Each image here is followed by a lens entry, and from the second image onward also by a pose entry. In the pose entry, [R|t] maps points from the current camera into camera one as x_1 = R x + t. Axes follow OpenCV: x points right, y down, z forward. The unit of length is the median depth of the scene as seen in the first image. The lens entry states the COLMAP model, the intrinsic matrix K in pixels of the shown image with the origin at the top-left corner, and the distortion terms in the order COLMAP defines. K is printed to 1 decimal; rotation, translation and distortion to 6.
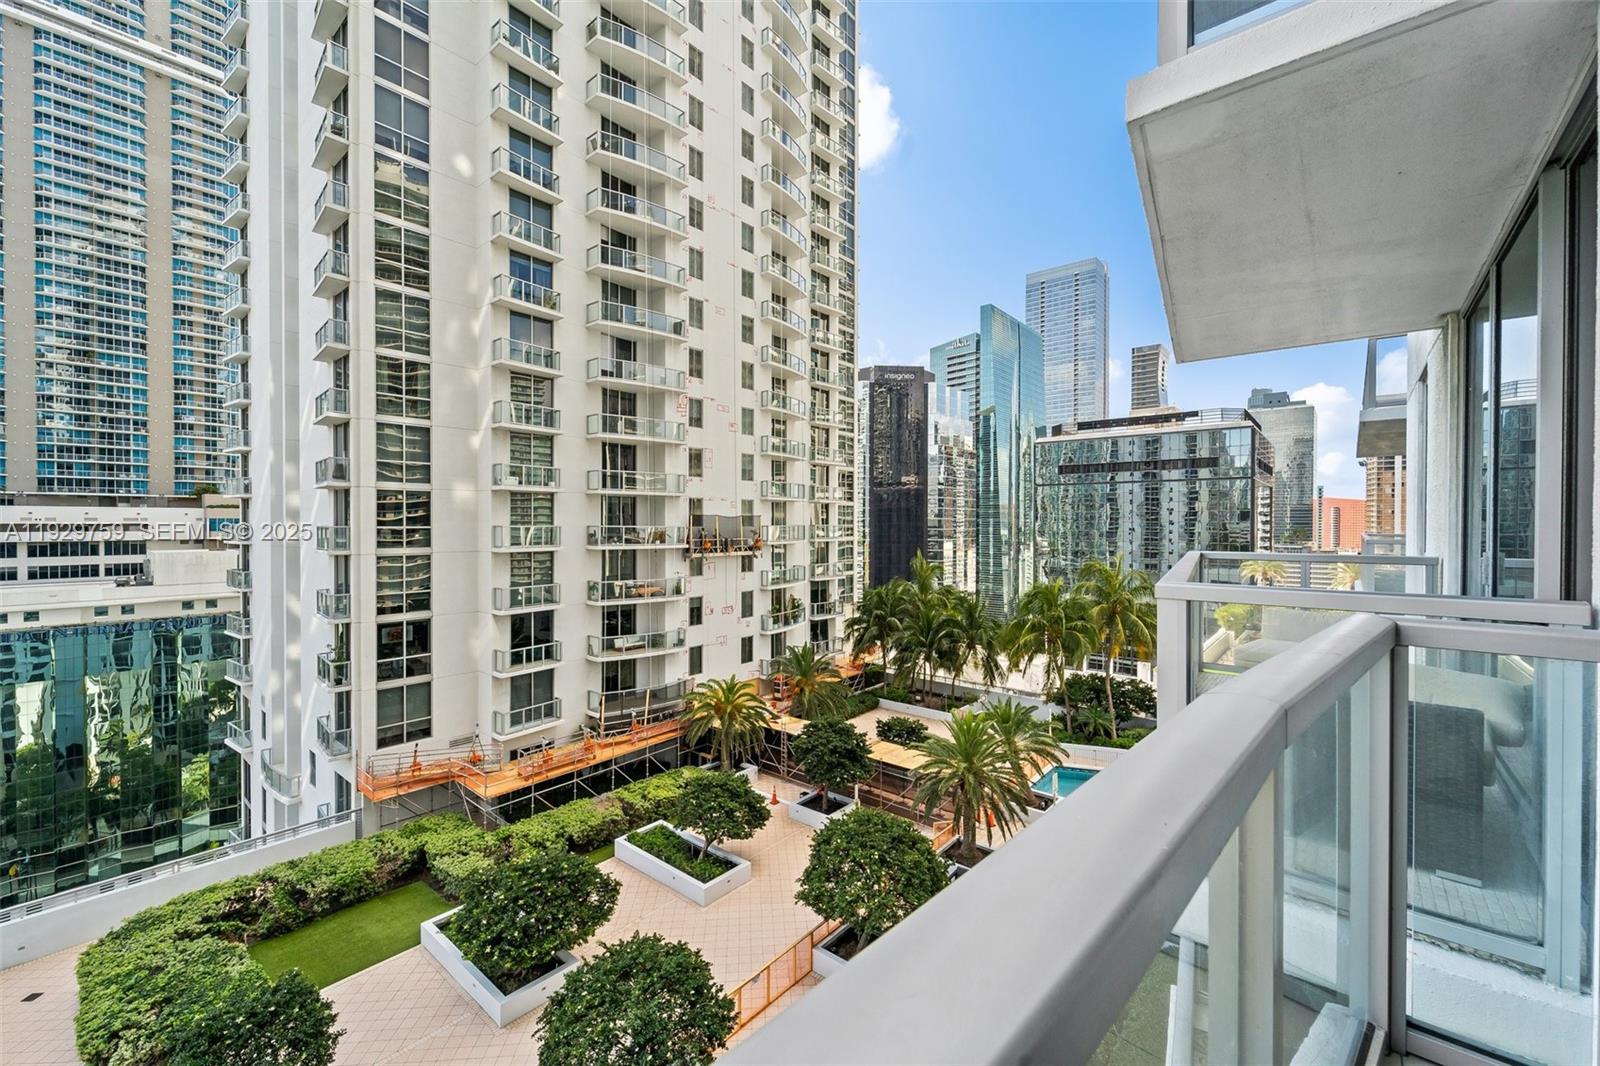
lens RADIAL K [[665.3, 0, 810.9], [0, 665.3, 532.5], [0, 0, 1]] dist [0.002189, -0.002500]
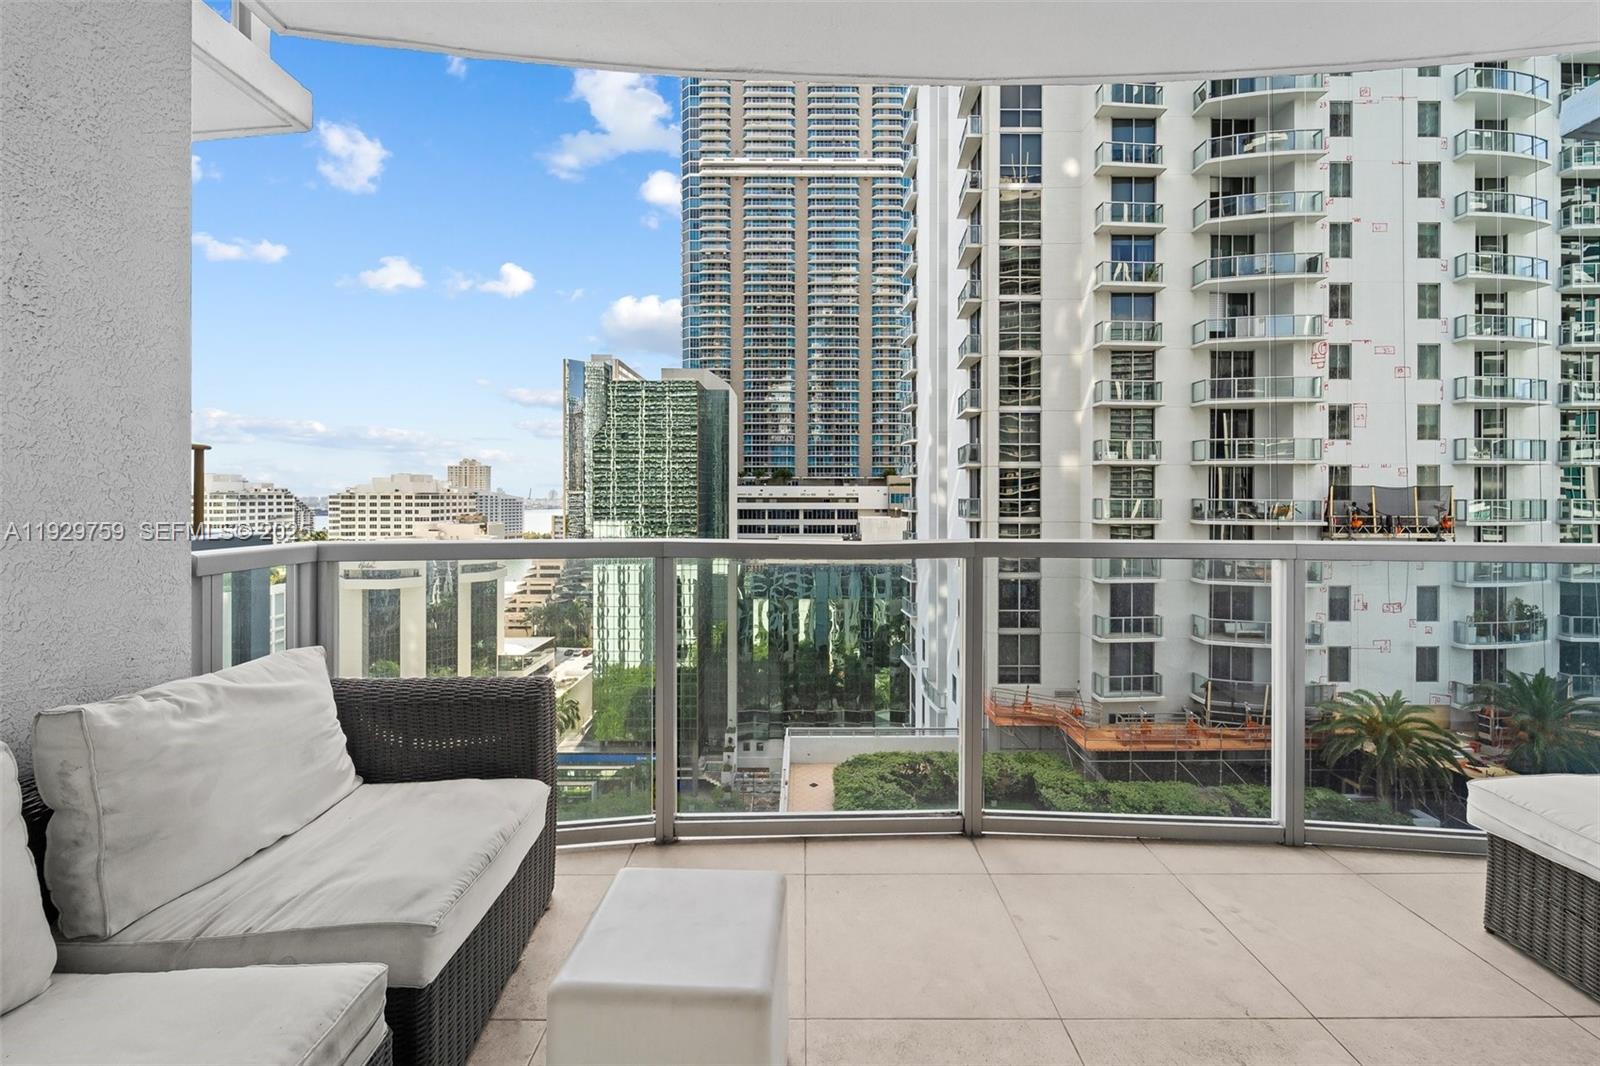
lens RADIAL K [[665.3, 0, 810.8], [0, 665.3, 496.0], [0, 0, 1]] dist [0.002189, -0.002500]
pose [[0.657075, -0.002119, -0.753822, 0.015846], [-0.009801, 0.999888, -0.011354, 0.001309], [0.753761, 0.014849, 0.656980, -0.024471]]
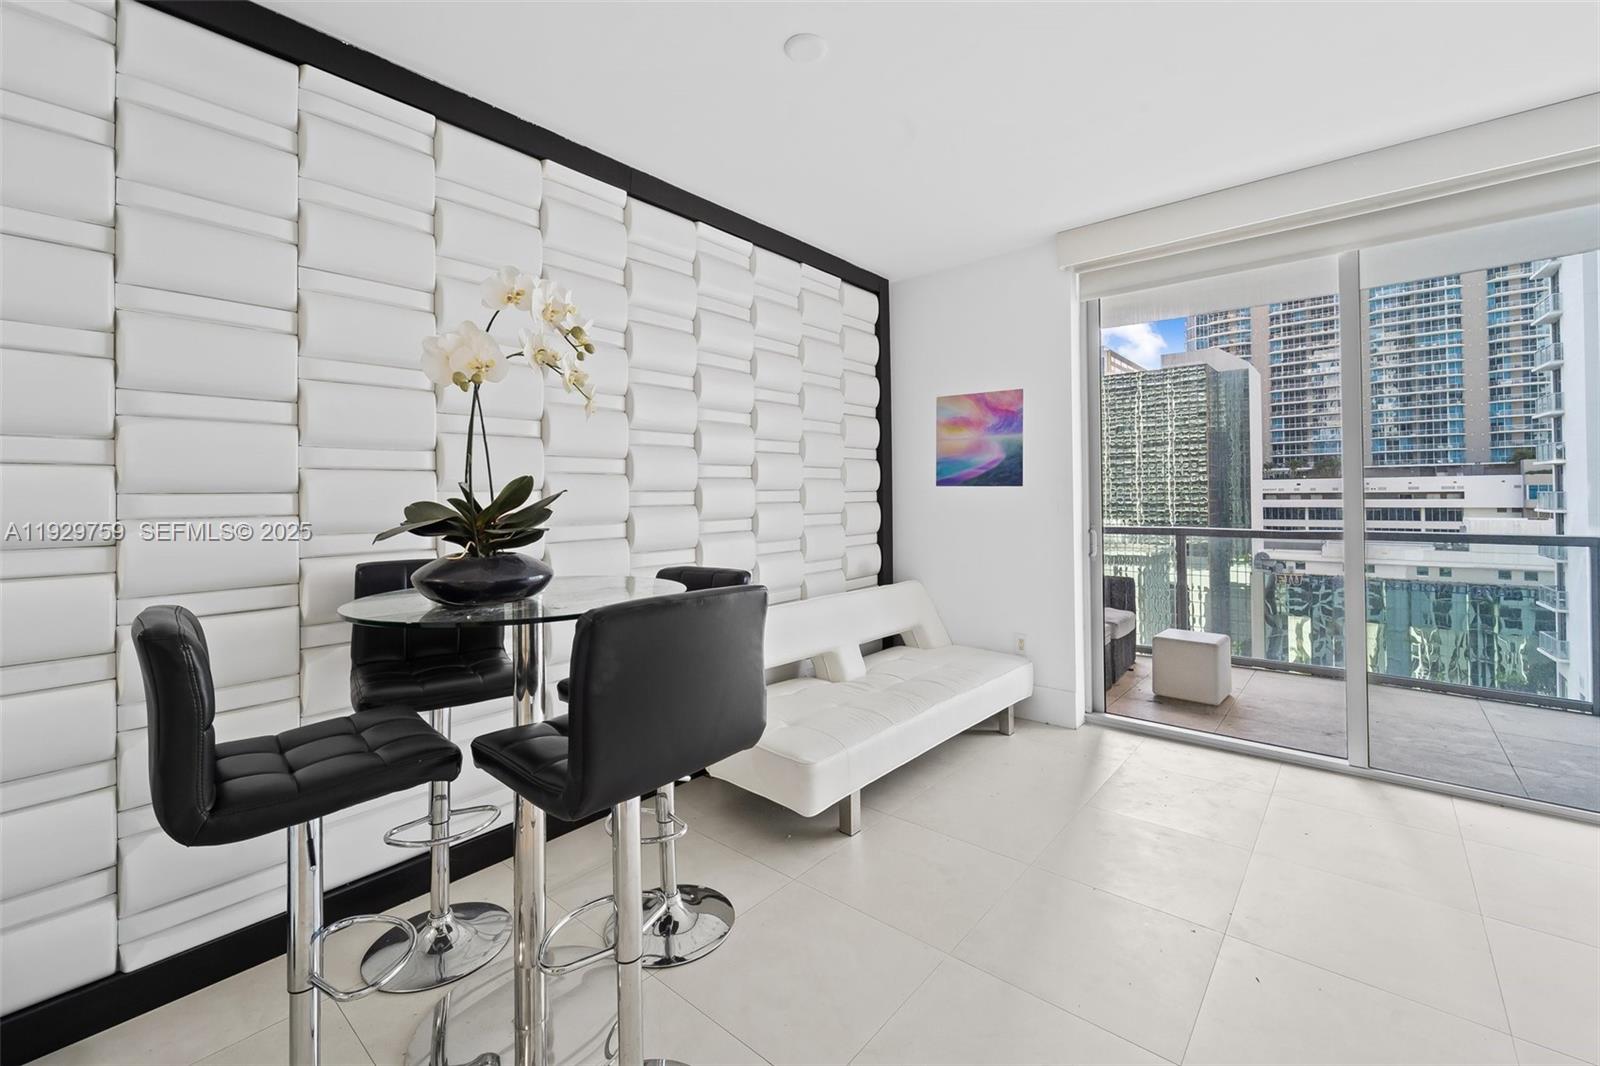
lens RADIAL K [[665.3, 0, 800.0], [0, 665.3, 490.0], [0, 0, 1]] dist [0.002189, -0.002500]
pose [[-0.000529, -0.011886, -0.999929, 0.101928], [-0.003732, 0.999922, -0.011884, 0.001281], [0.999993, 0.003726, -0.000573, -0.084993]]
